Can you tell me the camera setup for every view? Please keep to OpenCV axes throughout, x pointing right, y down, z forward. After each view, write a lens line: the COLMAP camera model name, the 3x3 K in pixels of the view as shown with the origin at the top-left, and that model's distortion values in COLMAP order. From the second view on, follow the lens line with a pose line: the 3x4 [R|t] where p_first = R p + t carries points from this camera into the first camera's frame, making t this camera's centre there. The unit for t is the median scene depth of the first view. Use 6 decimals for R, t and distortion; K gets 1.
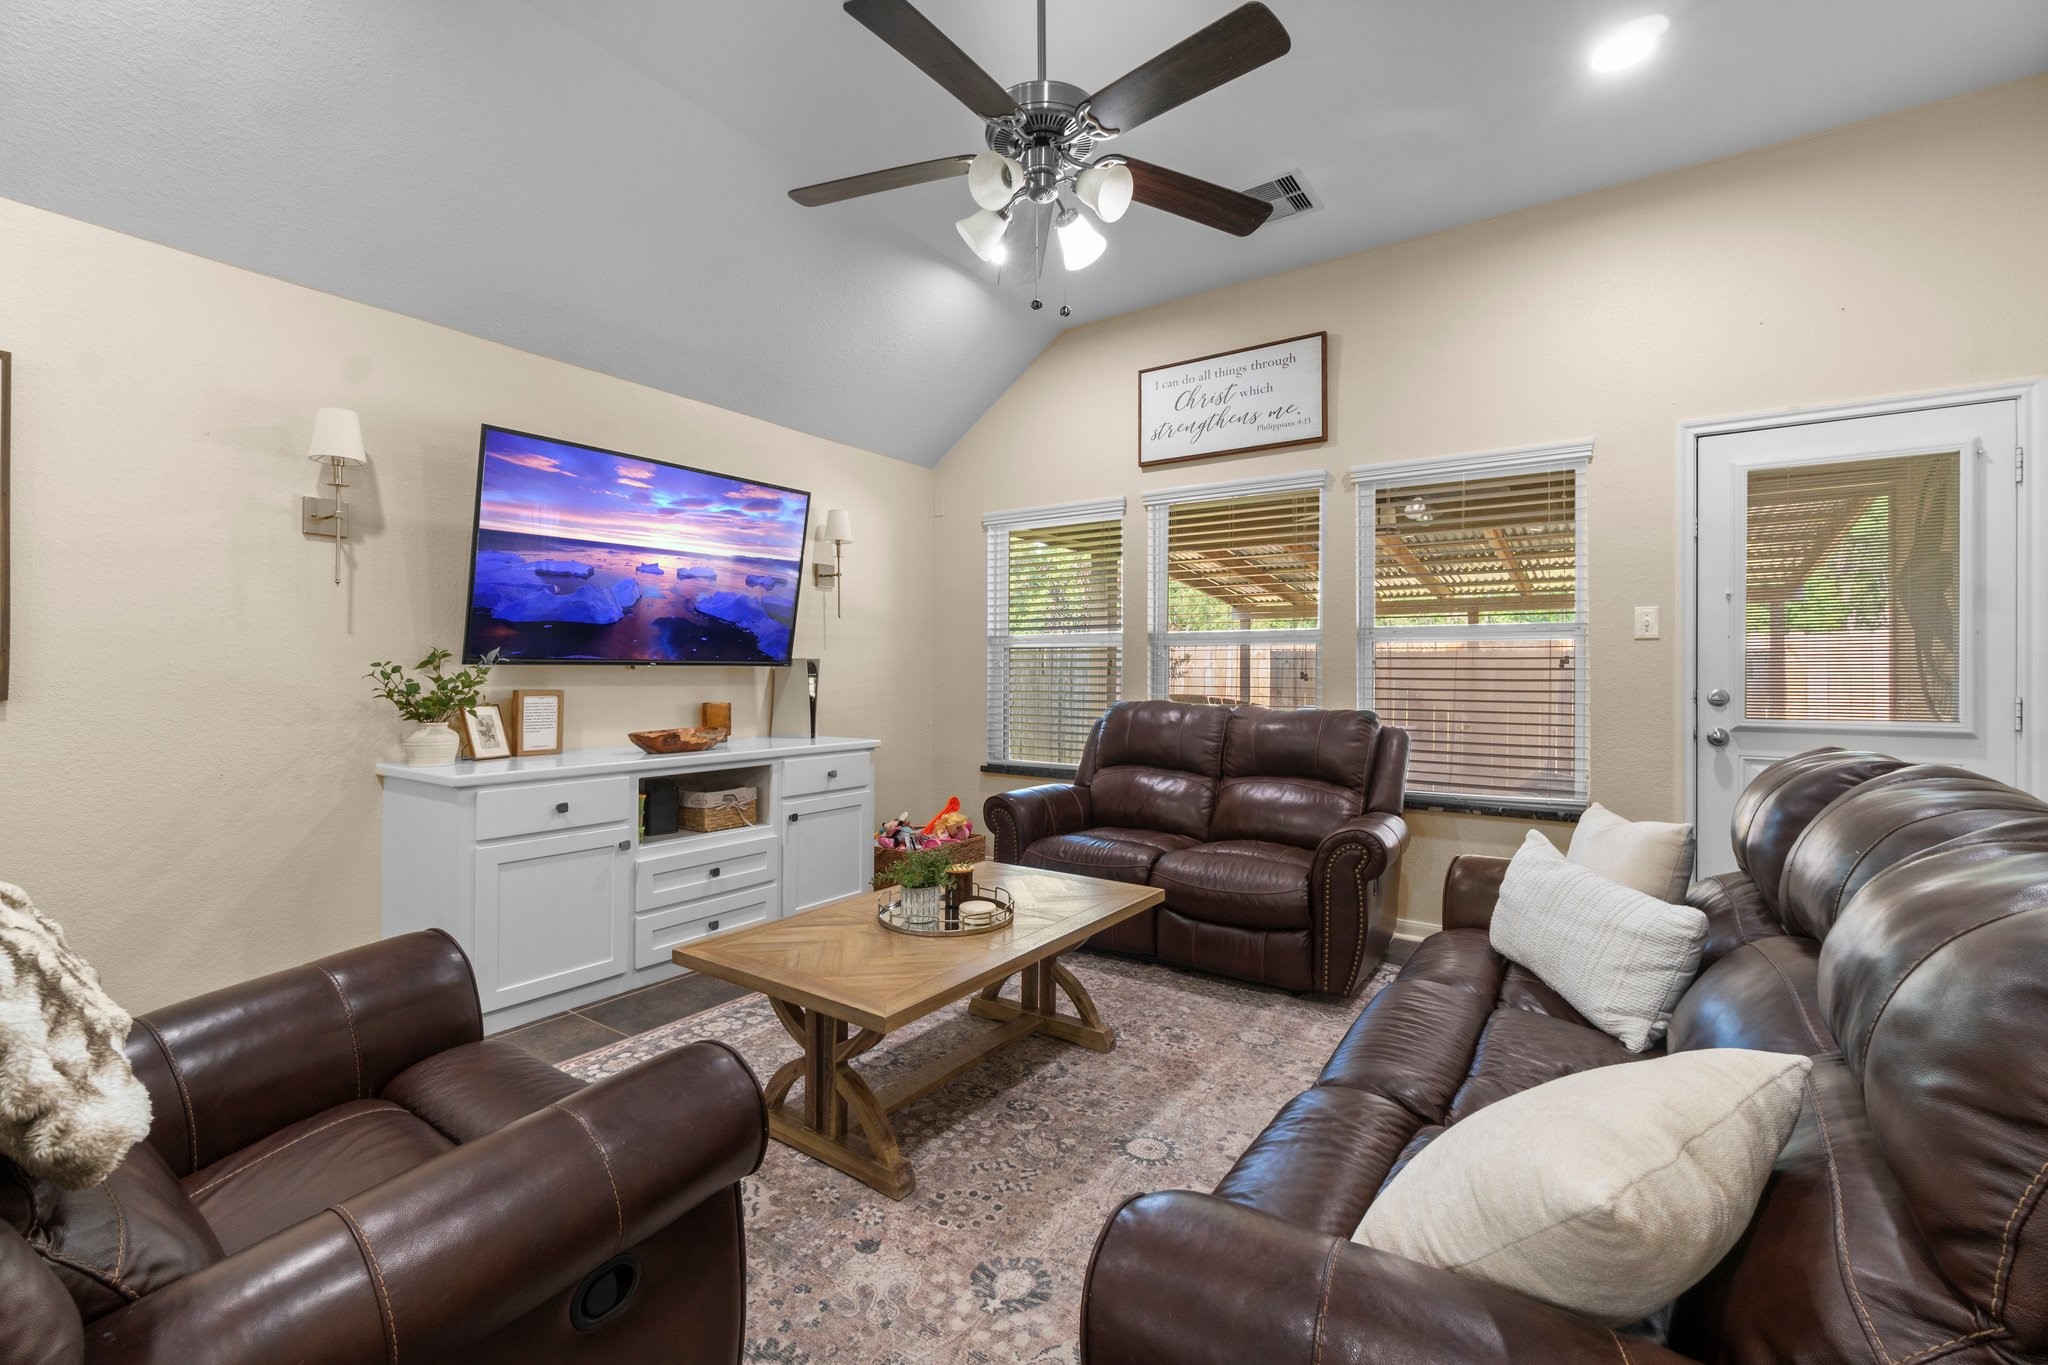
lens RADIAL K [[888.5, 0, 997.0], [0, 888.5, 687.9], [0, 0, 1]] dist [-0.004531, -0.000594]
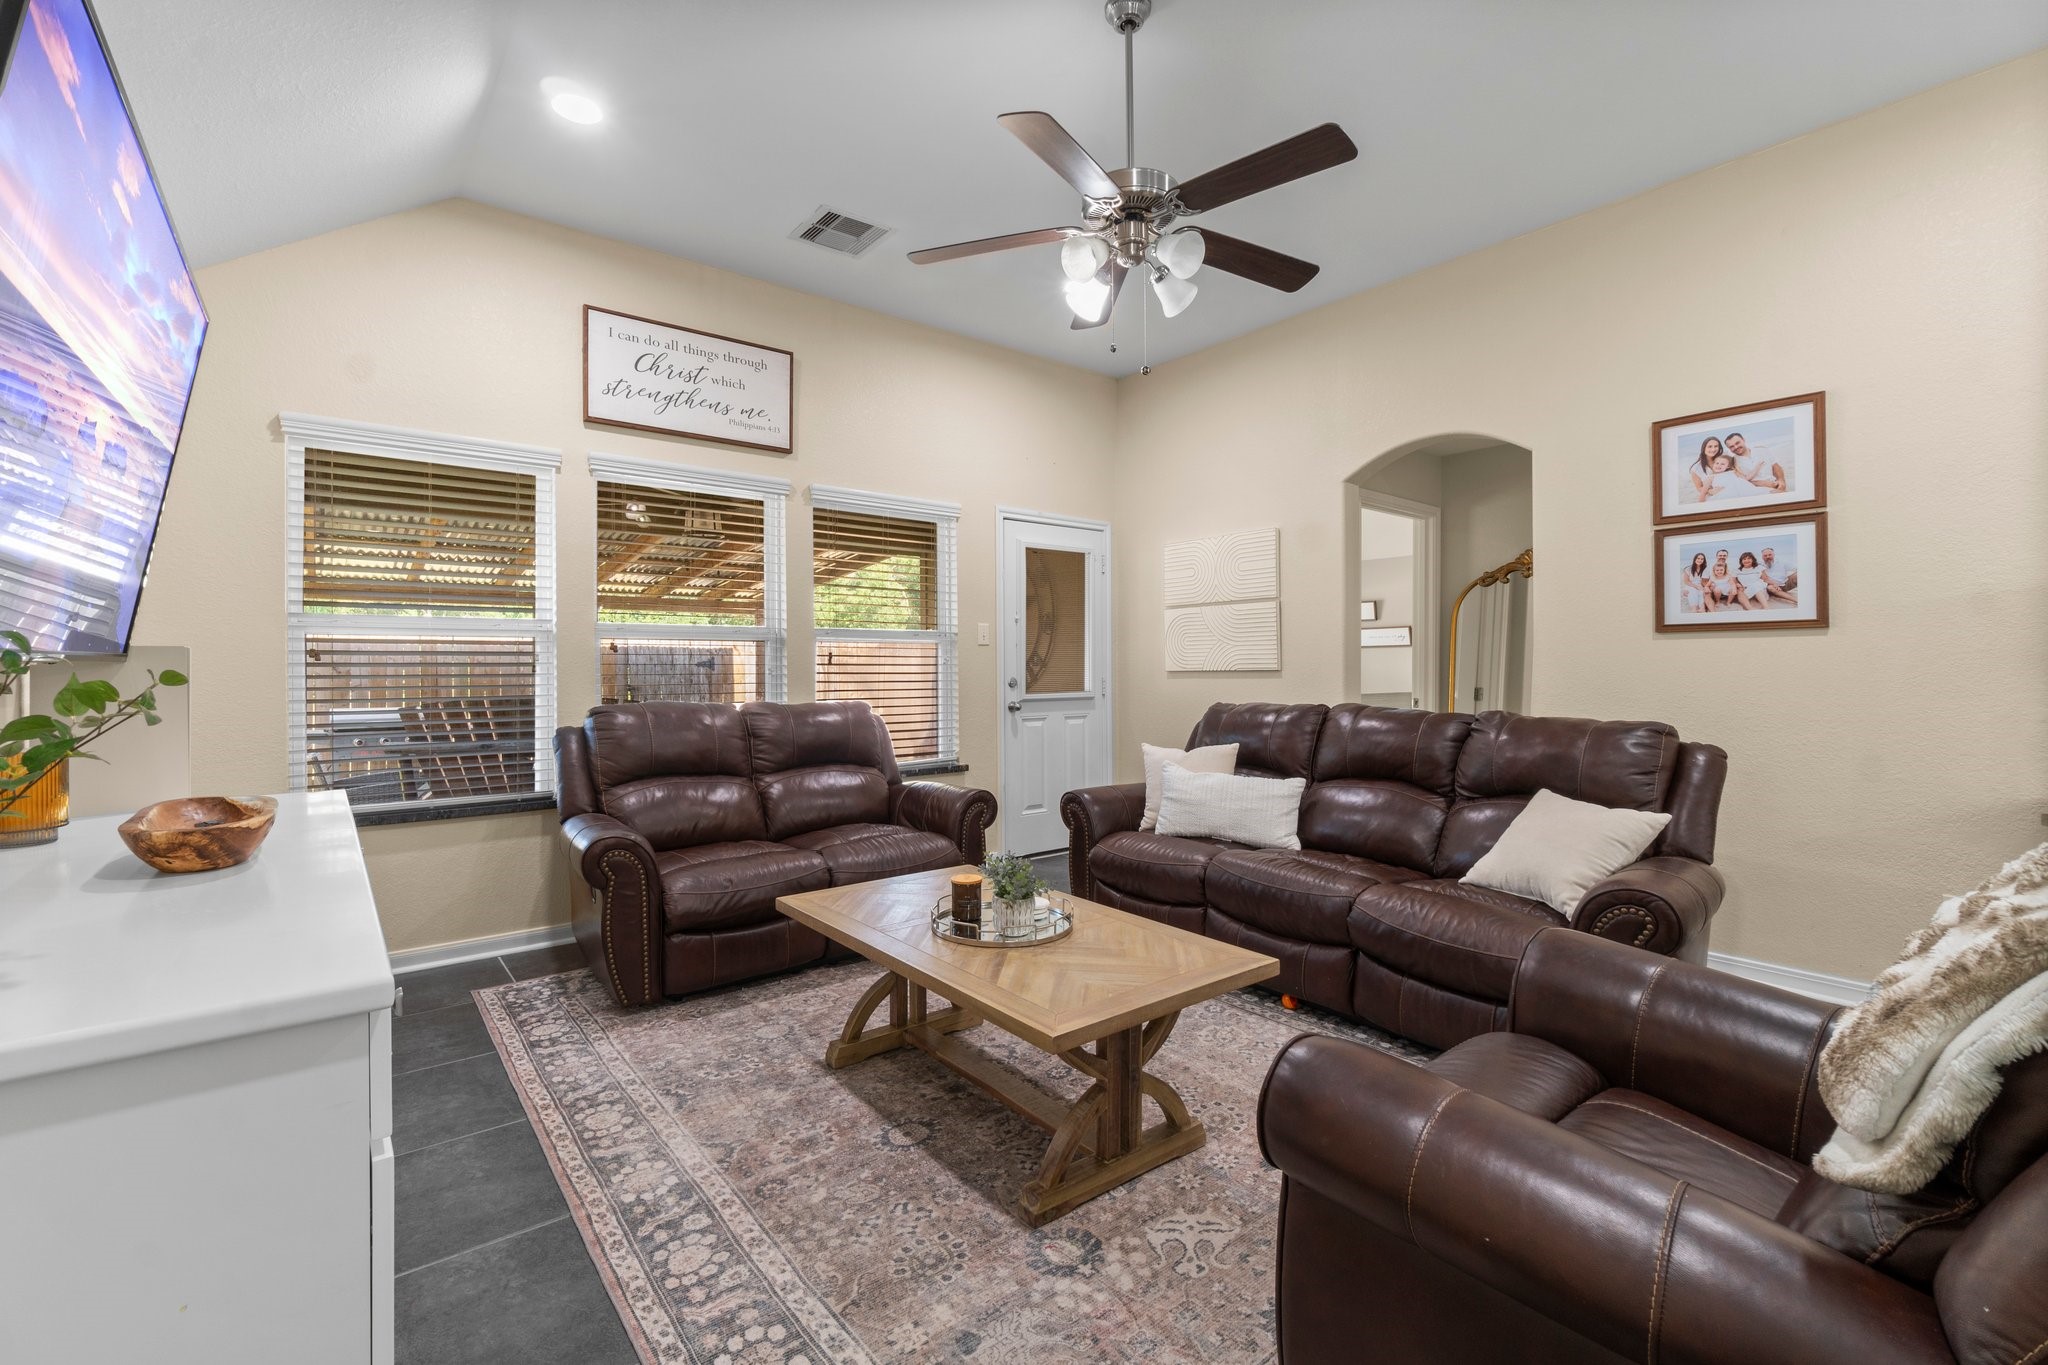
lens RADIAL K [[888.5, 0, 1021.6], [0, 888.5, 678.6], [0, 0, 1]] dist [-0.004531, -0.000594]
pose [[0.269483, -0.017316, 0.962849, -0.598338], [0.021059, 0.999705, 0.012085, -0.011985], [-0.962775, 0.017020, 0.269768, 0.441885]]
